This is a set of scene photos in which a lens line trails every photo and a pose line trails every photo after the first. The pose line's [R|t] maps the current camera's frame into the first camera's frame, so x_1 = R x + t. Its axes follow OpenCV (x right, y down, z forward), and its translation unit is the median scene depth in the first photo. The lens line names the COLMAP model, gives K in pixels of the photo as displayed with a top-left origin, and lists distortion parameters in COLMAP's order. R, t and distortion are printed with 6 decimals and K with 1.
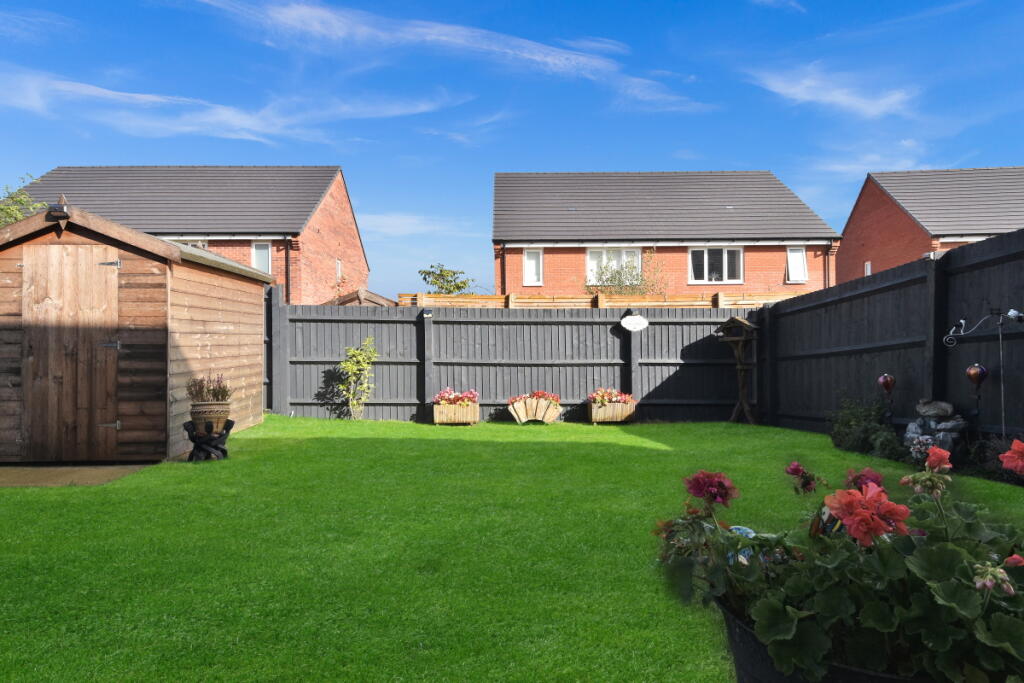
lens RADIAL K [[582.4, 0, 517.7], [0, 582.4, 334.7], [0, 0, 1]] dist [0.008613, -0.012878]
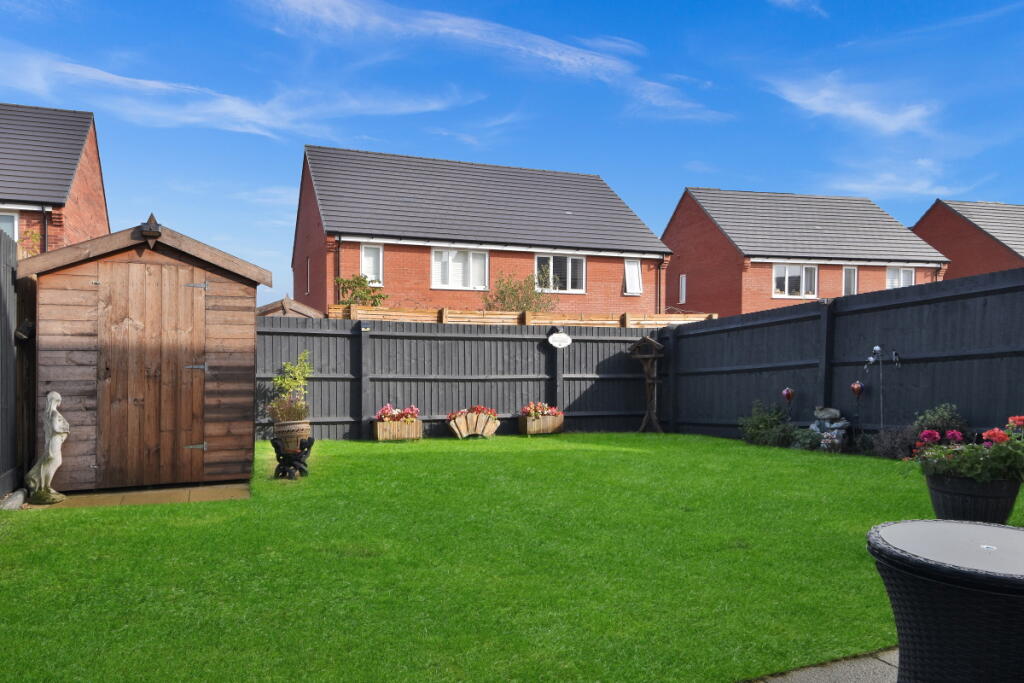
lens RADIAL K [[724.2, 0, 507.5], [0, 724.2, 346.7], [0, 0, 1]] dist [0.023720, -0.000733]
pose [[0.933624, 0.011906, 0.358056, -0.375539], [-0.017489, 0.999771, 0.012360, -0.023980], [-0.357827, -0.017802, 0.933618, -0.205538]]
